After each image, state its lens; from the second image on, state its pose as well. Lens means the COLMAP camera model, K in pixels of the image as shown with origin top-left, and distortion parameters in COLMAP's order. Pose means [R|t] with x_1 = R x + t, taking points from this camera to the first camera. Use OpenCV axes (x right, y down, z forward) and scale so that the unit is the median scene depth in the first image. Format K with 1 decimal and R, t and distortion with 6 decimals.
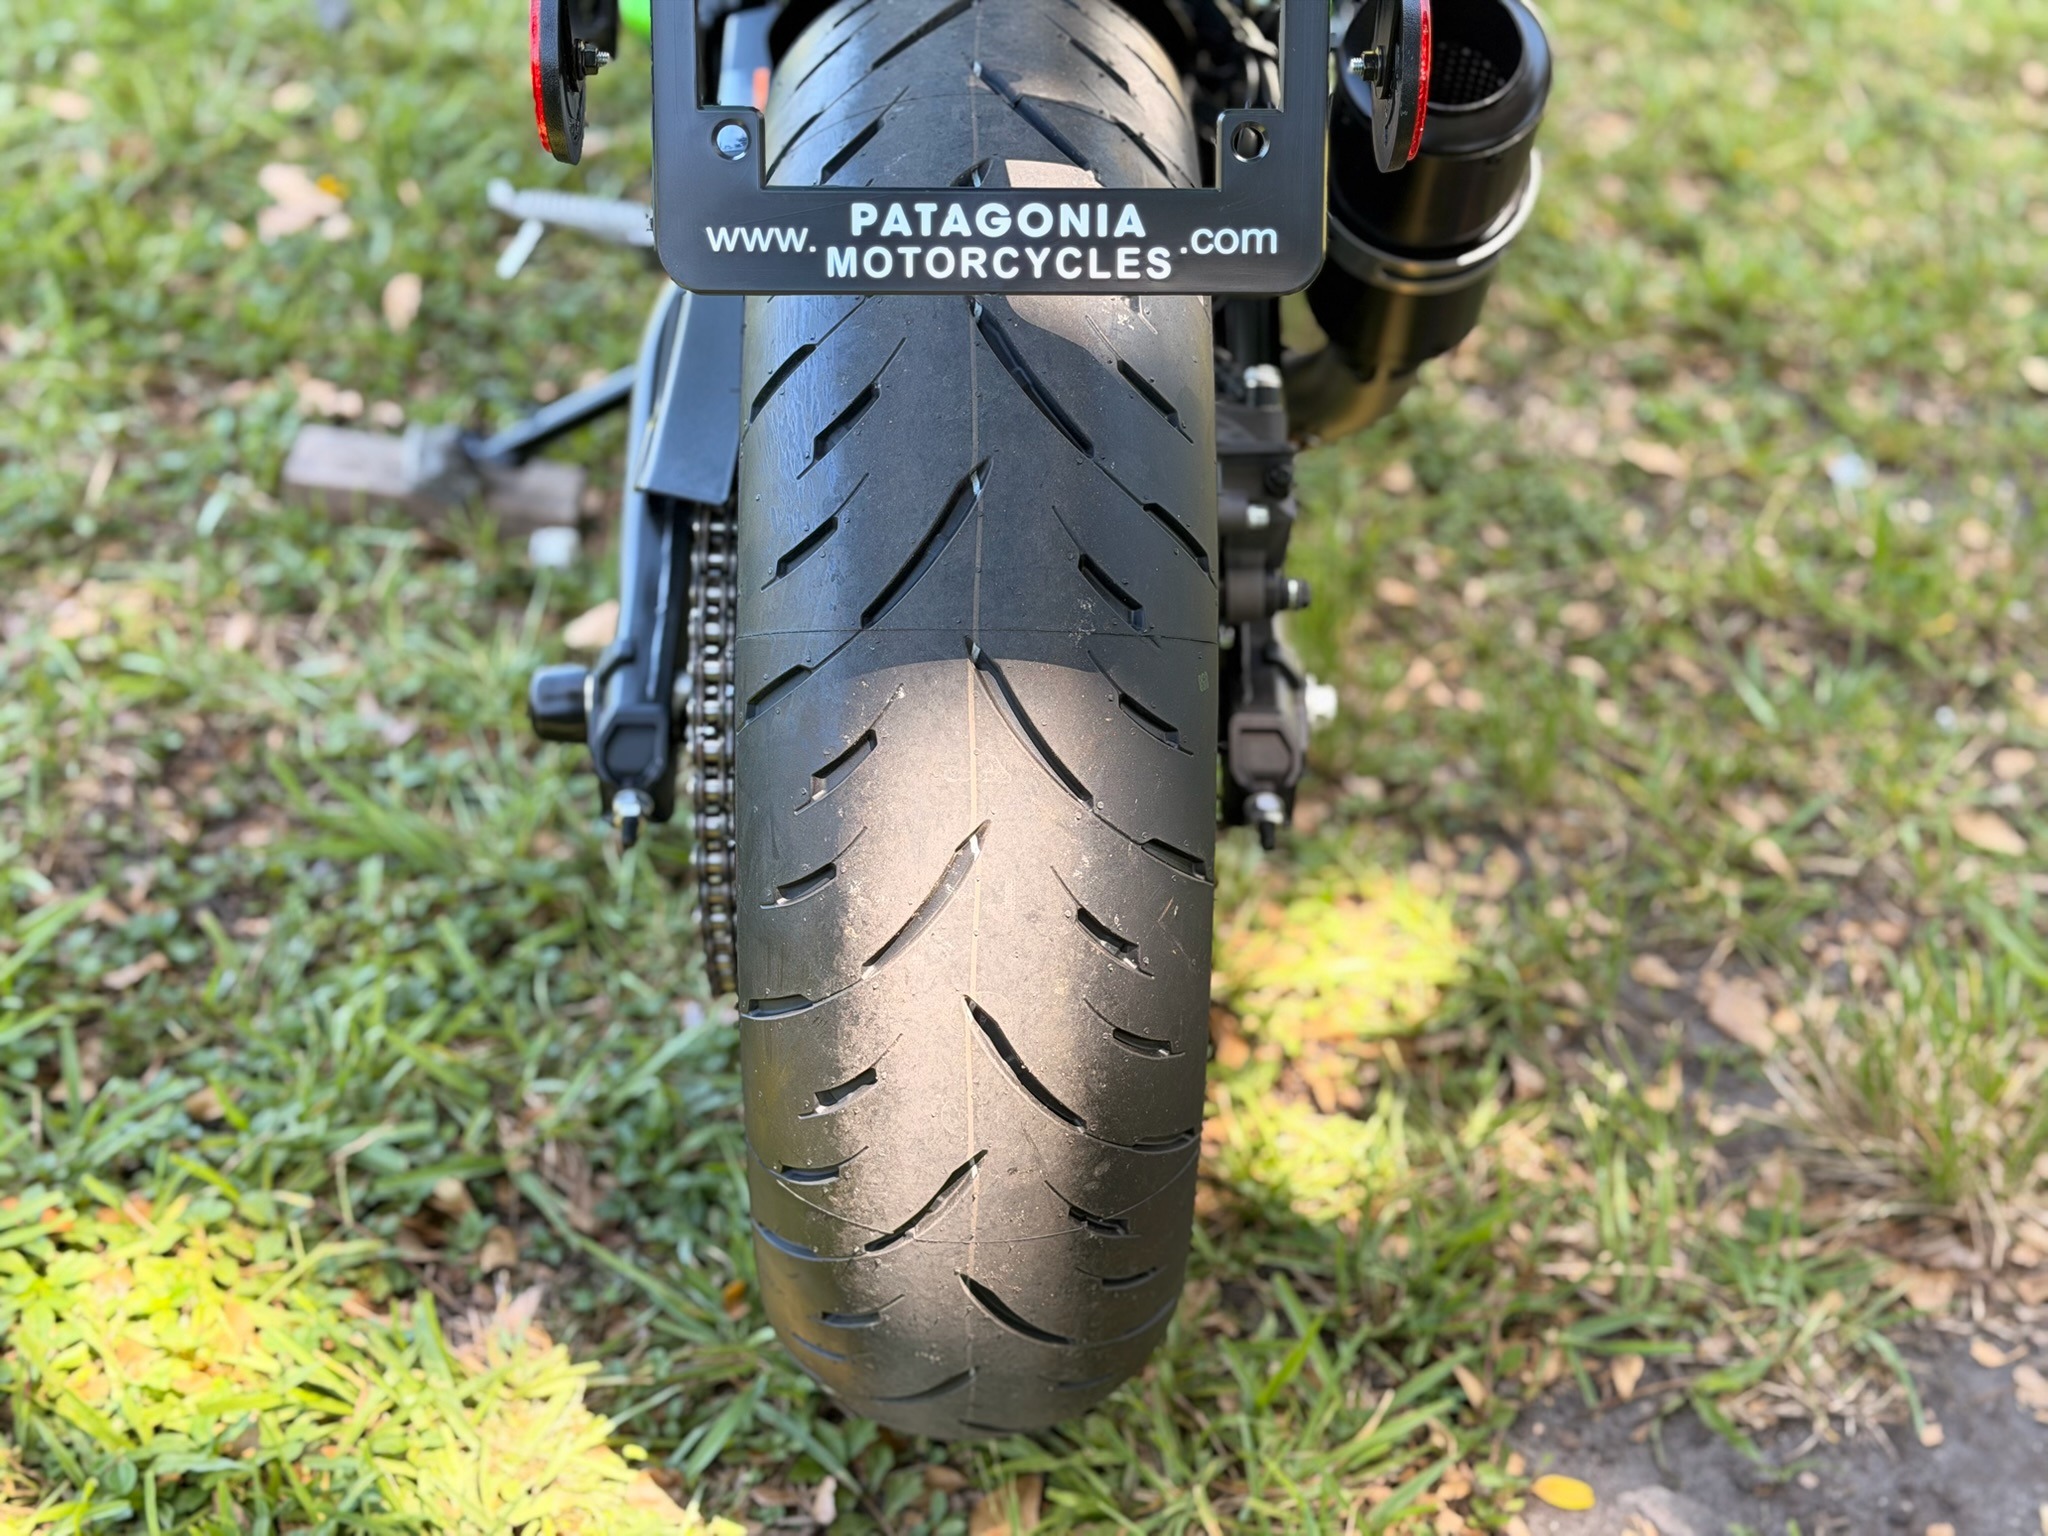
lens RADIAL K [[2860.3, 0, 1020.3], [0, 2860.3, 776.5], [0, 0, 1]] dist [0.130214, 0.000000]
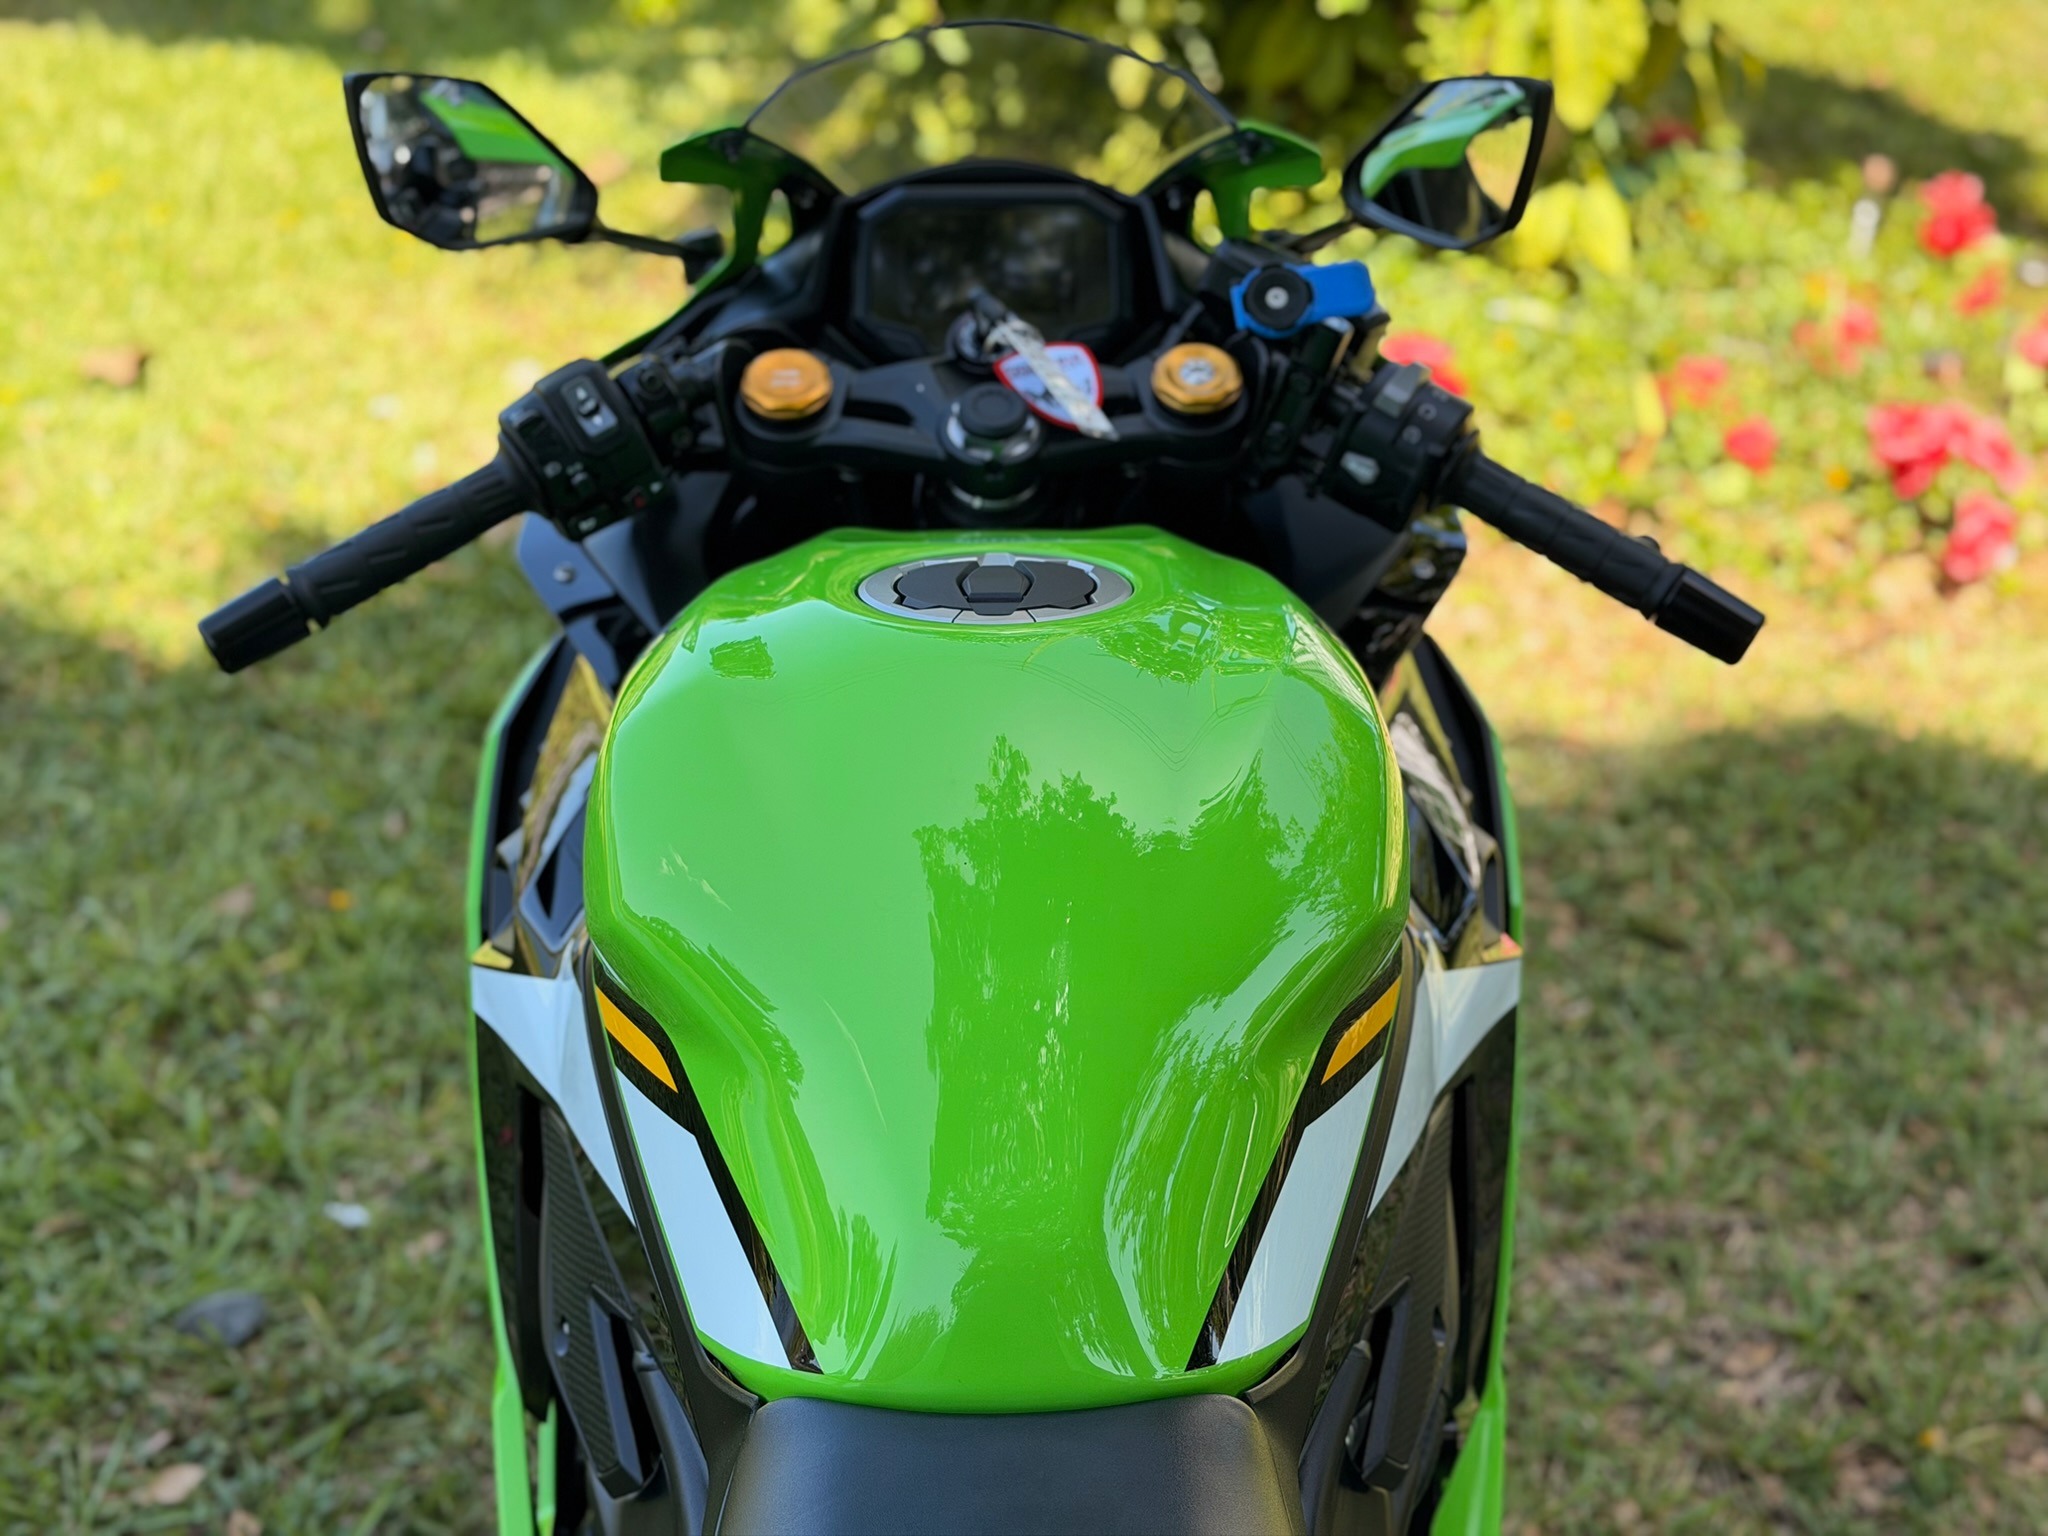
lens RADIAL K [[2860.3, 0, 1015.8], [0, 2860.3, 765.8], [0, 0, 1]] dist [0.130214, 0.000000]
pose [[0.999853, -0.012107, -0.012127, 0.001215], [0.010514, 0.992260, -0.123728, -0.534759], [0.013532, 0.123583, 0.992242, 0.251334]]
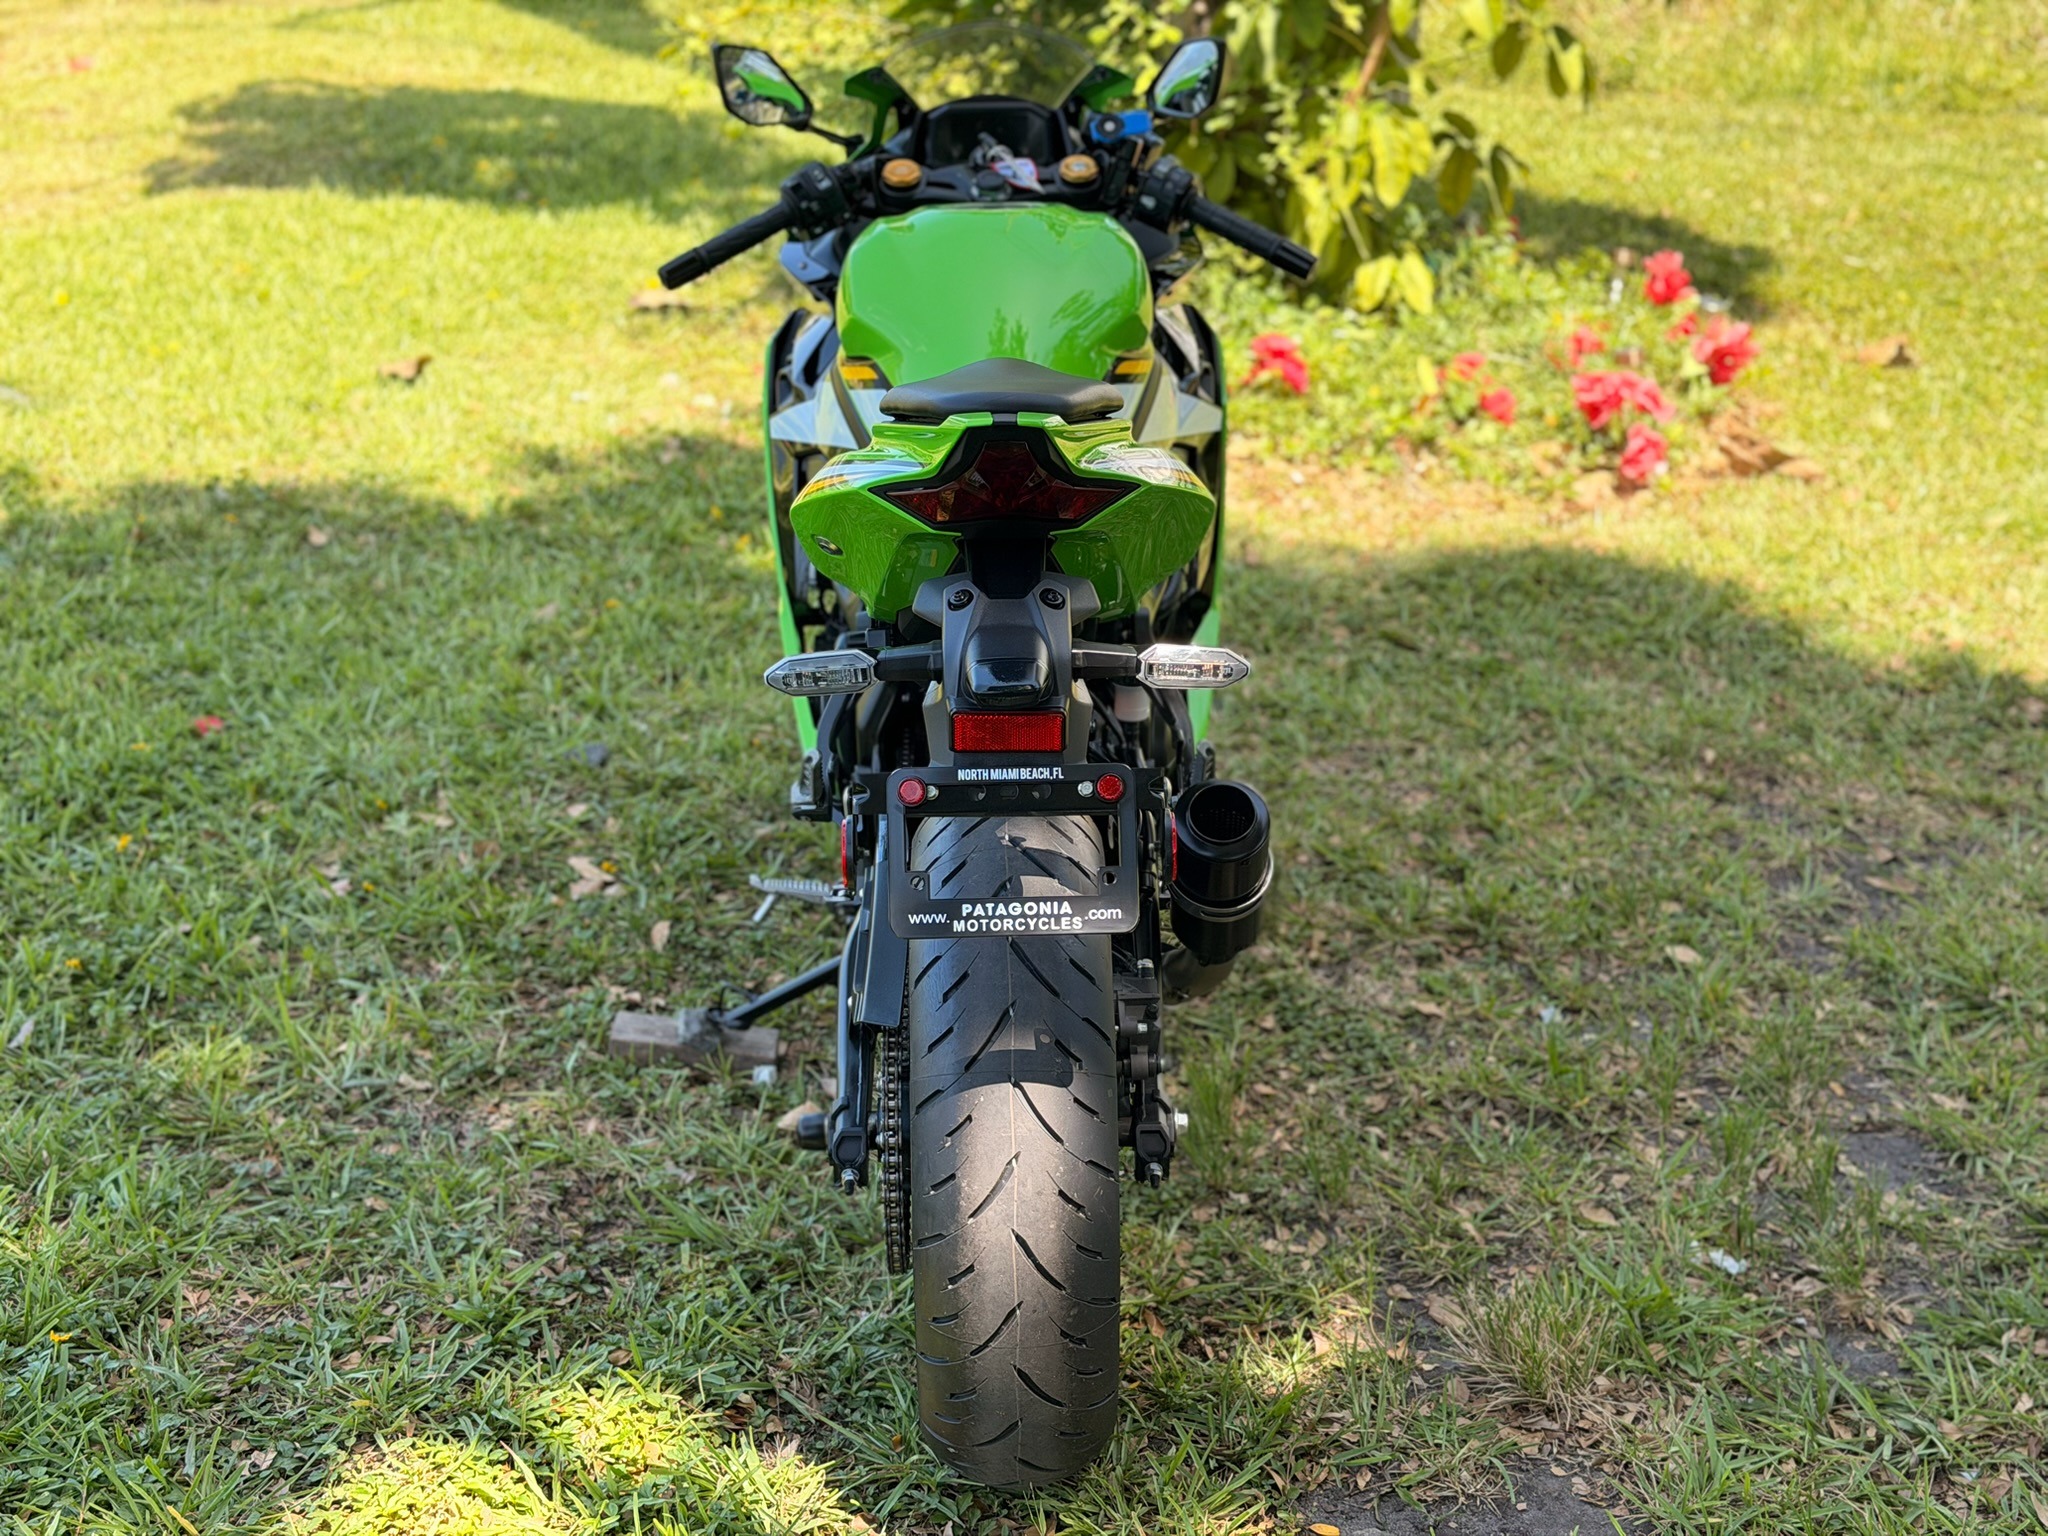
lens RADIAL K [[2860.3, 0, 1024.7], [0, 2860.3, 780.9], [0, 0, 1]] dist [0.130214, 0.000000]
pose [[0.999570, -0.028477, -0.007006, 0.011724], [0.026466, 0.978869, -0.202770, 0.124617], [0.012632, 0.202498, 0.979201, -0.883009]]
